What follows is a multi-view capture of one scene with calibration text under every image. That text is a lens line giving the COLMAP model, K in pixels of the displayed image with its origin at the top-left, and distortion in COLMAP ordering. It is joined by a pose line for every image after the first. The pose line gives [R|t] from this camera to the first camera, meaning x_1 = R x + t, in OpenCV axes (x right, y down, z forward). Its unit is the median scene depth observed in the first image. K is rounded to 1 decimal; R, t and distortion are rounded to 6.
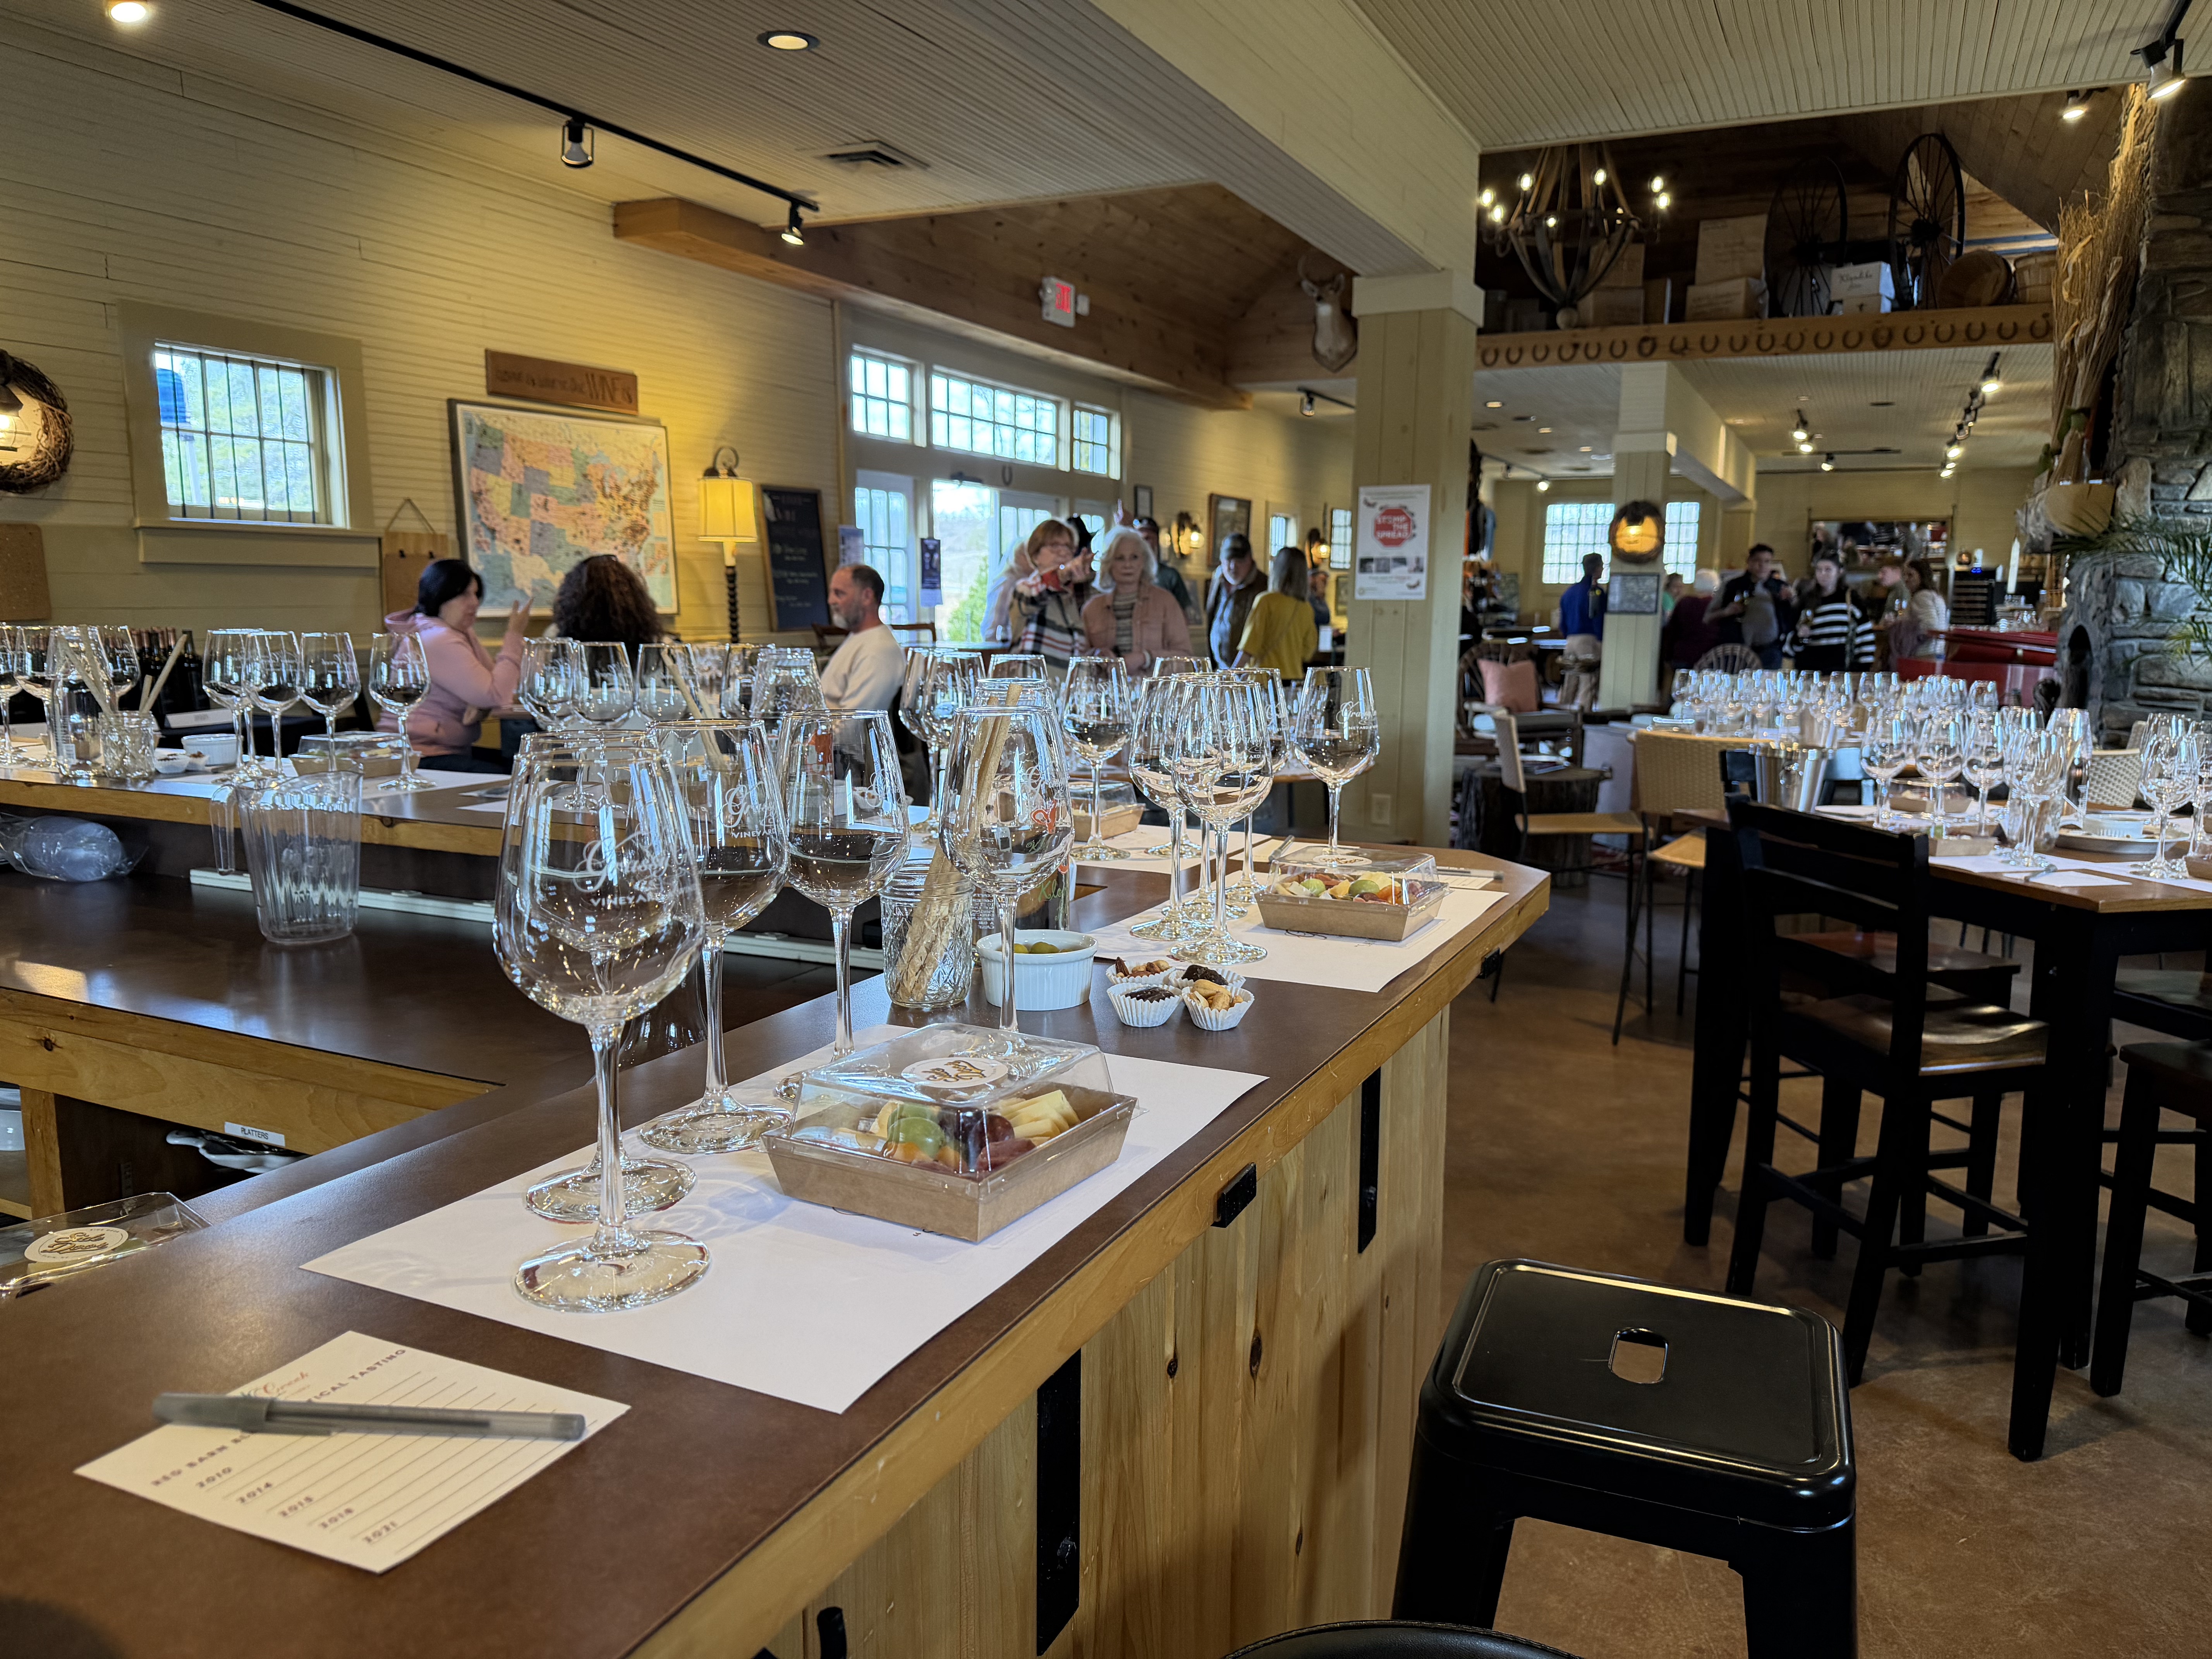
lens RADIAL K [[1566.5, 0, 1106.0], [0, 1566.5, 829.5], [0, 0, 1]] dist [-0.001095, -0.000860]
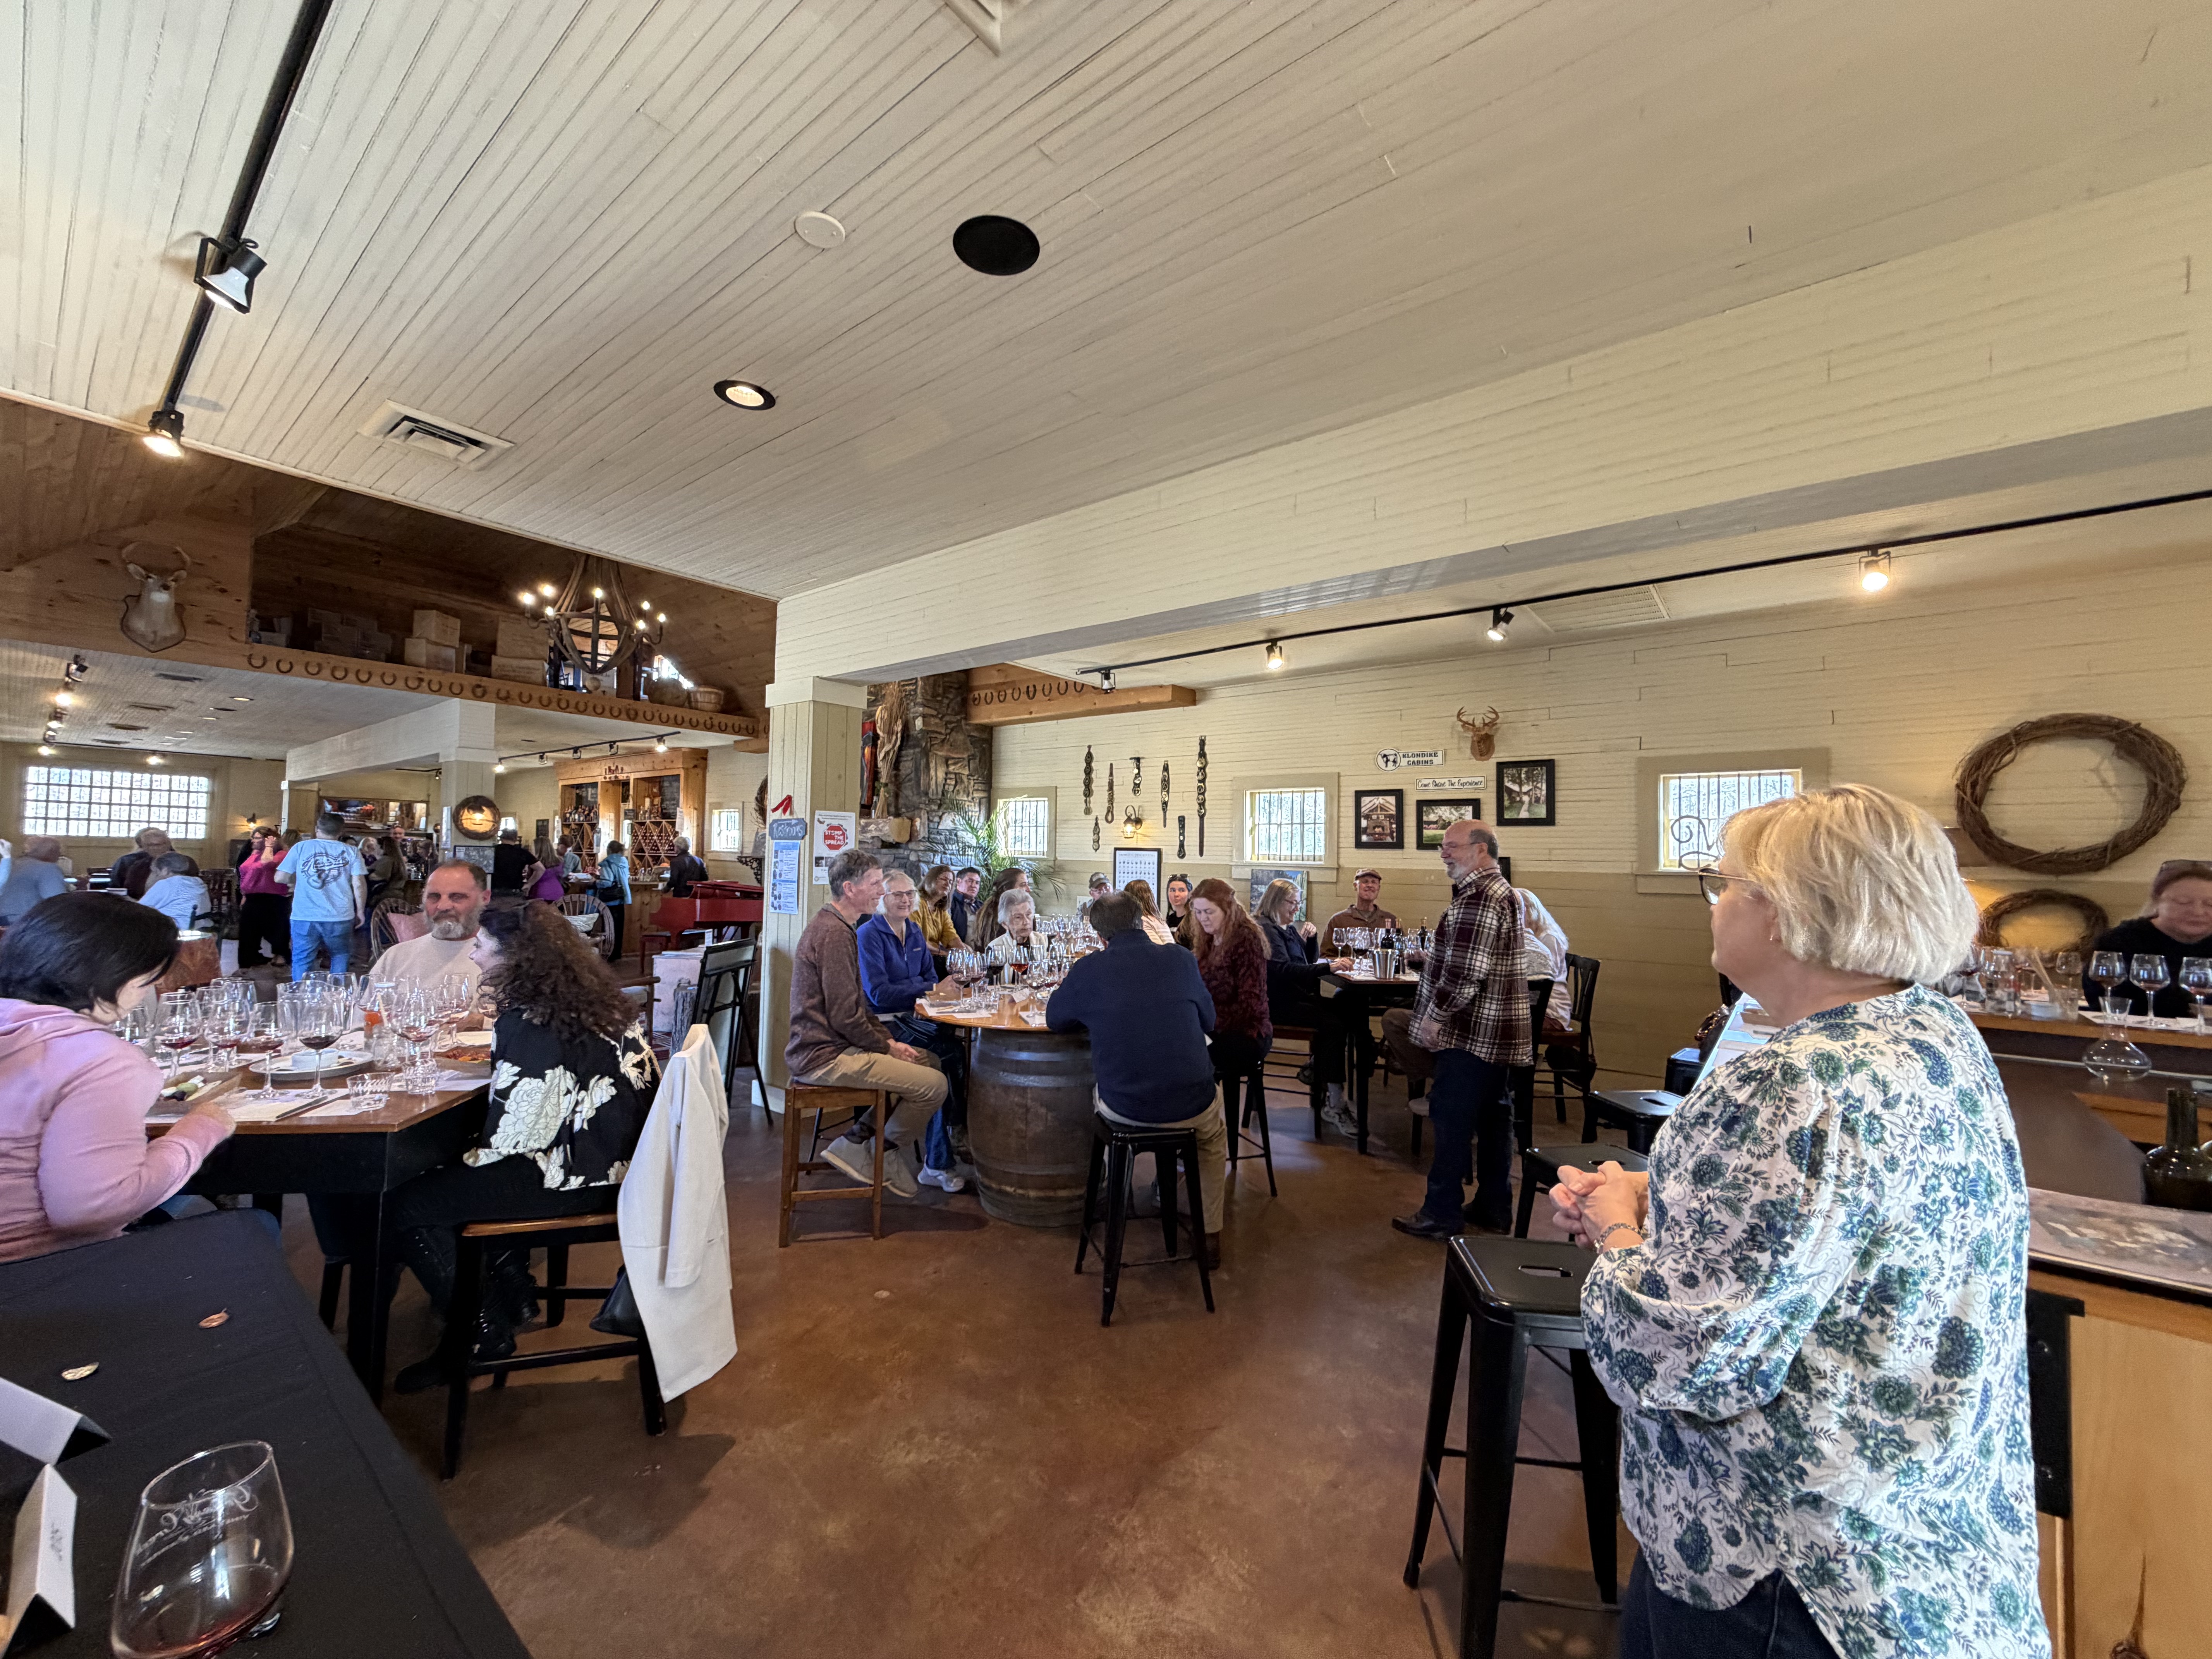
lens RADIAL K [[880.5, 0, 1106.0], [0, 880.5, 829.5], [0, 0, 1]] dist [-0.023230, 0.000062]
pose [[0.215846, 0.034964, 0.975801, -0.318884], [0.125891, 0.990021, -0.063320, -0.059991], [-0.968278, 0.136512, 0.209290, 0.298259]]
